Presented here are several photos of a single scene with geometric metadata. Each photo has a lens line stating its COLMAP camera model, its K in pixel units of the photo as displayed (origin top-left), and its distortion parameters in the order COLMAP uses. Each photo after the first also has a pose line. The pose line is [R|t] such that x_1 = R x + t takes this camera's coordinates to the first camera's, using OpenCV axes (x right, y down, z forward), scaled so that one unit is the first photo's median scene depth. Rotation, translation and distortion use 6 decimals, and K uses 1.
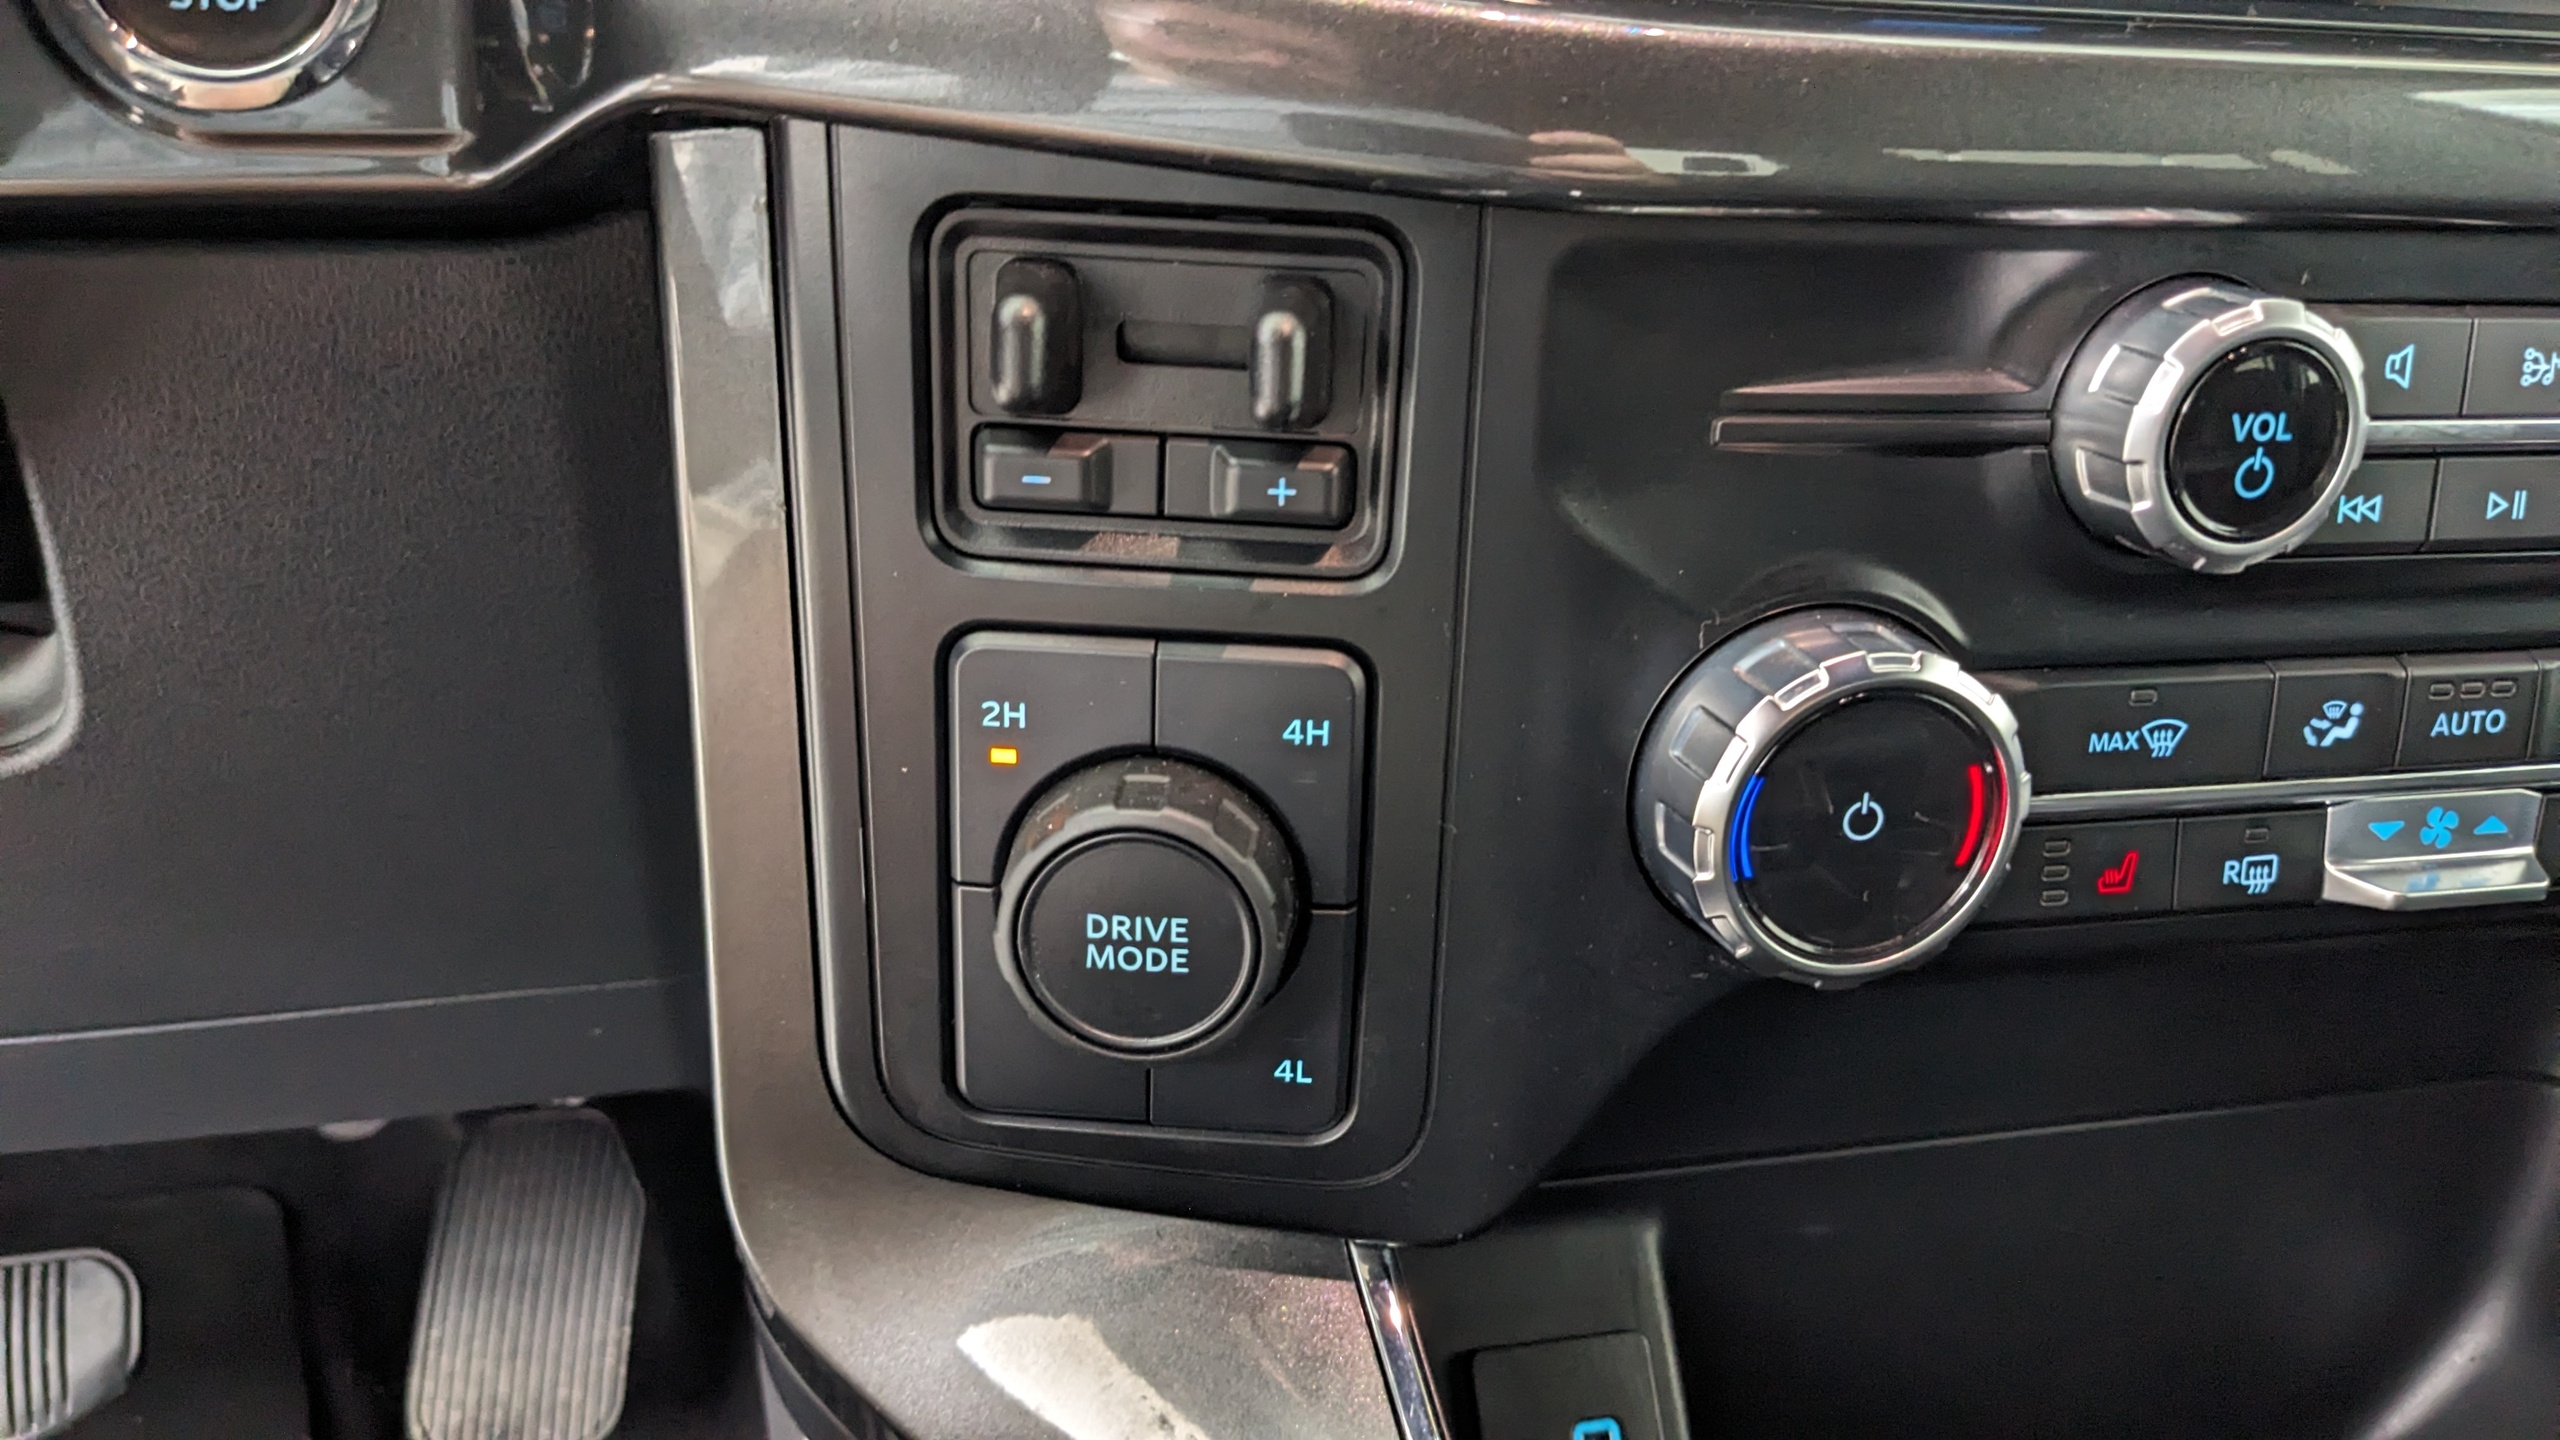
lens RADIAL K [[2038.5, 0, 1280.0], [0, 2038.5, 720.0], [0, 0, 1]] dist [-0.001155, -0.004113]
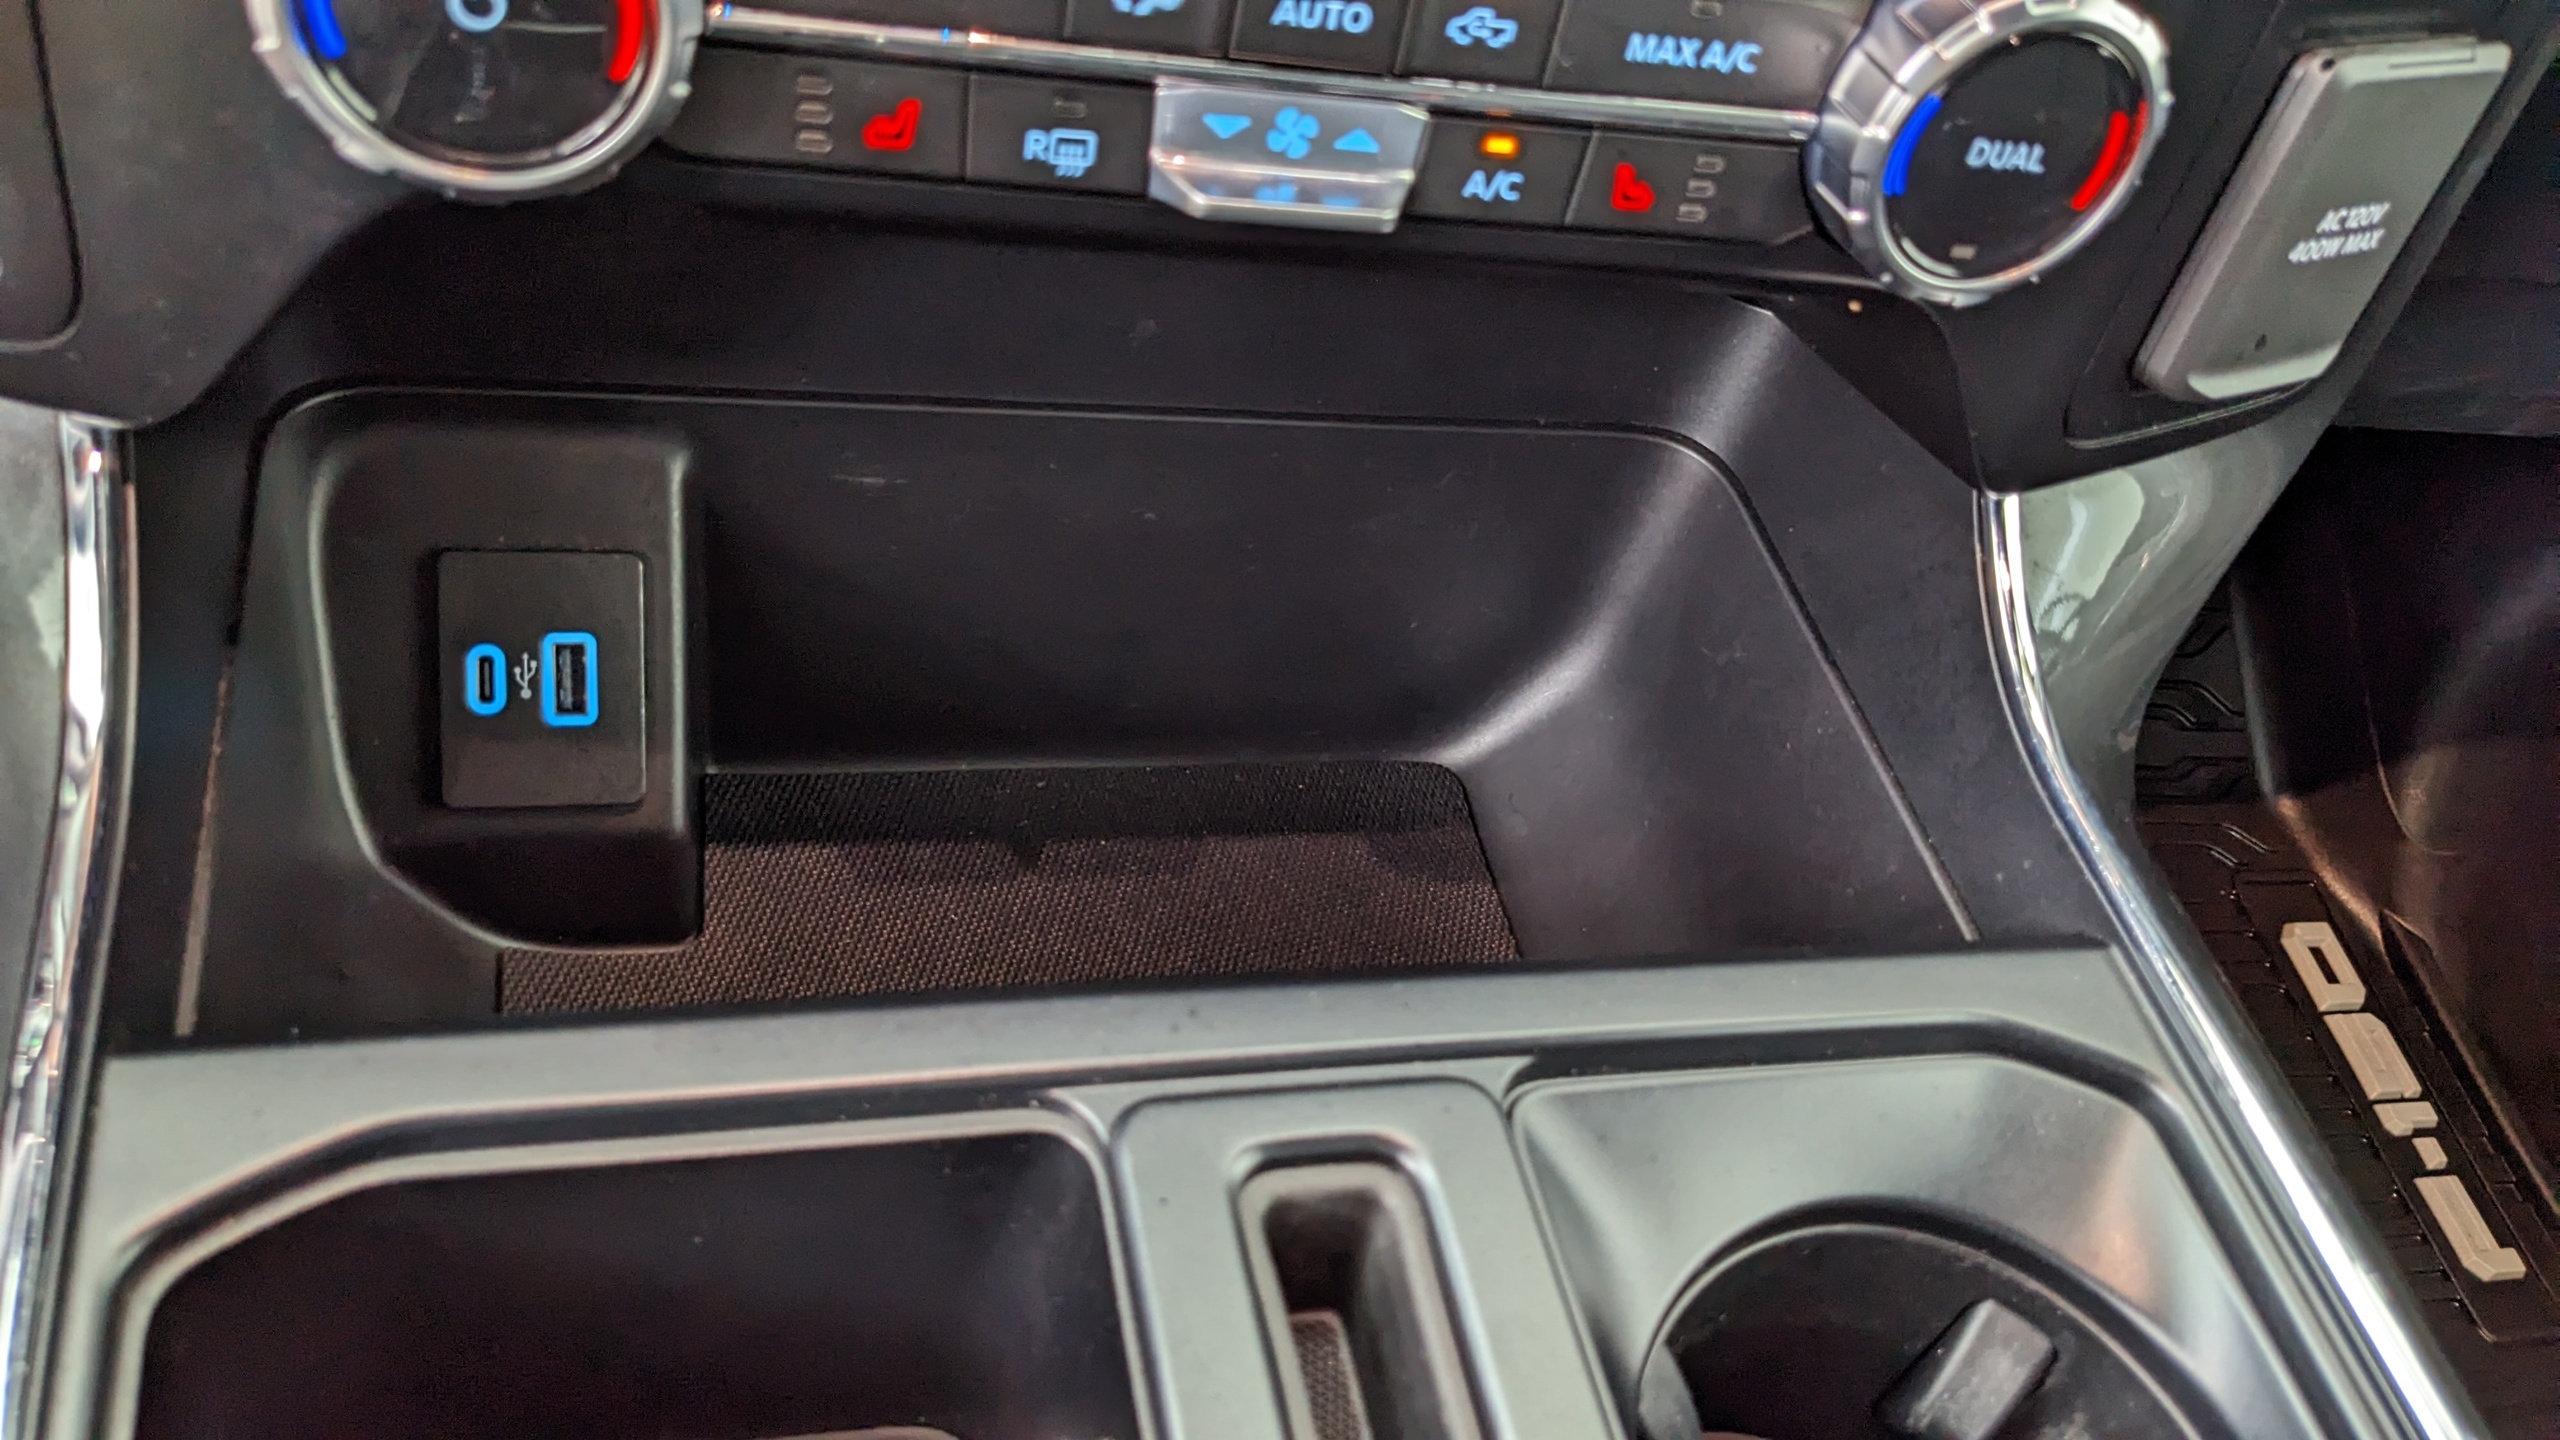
lens RADIAL K [[2026.3, 0, 1252.3], [0, 2026.3, 730.4], [0, 0, 1]] dist [0.051059, -0.098491]
pose [[0.986199, 0.125740, 0.107712, 0.517183], [-0.156623, 0.919435, 0.360704, -0.028241], [-0.053679, -0.372596, 0.926440, 0.067308]]
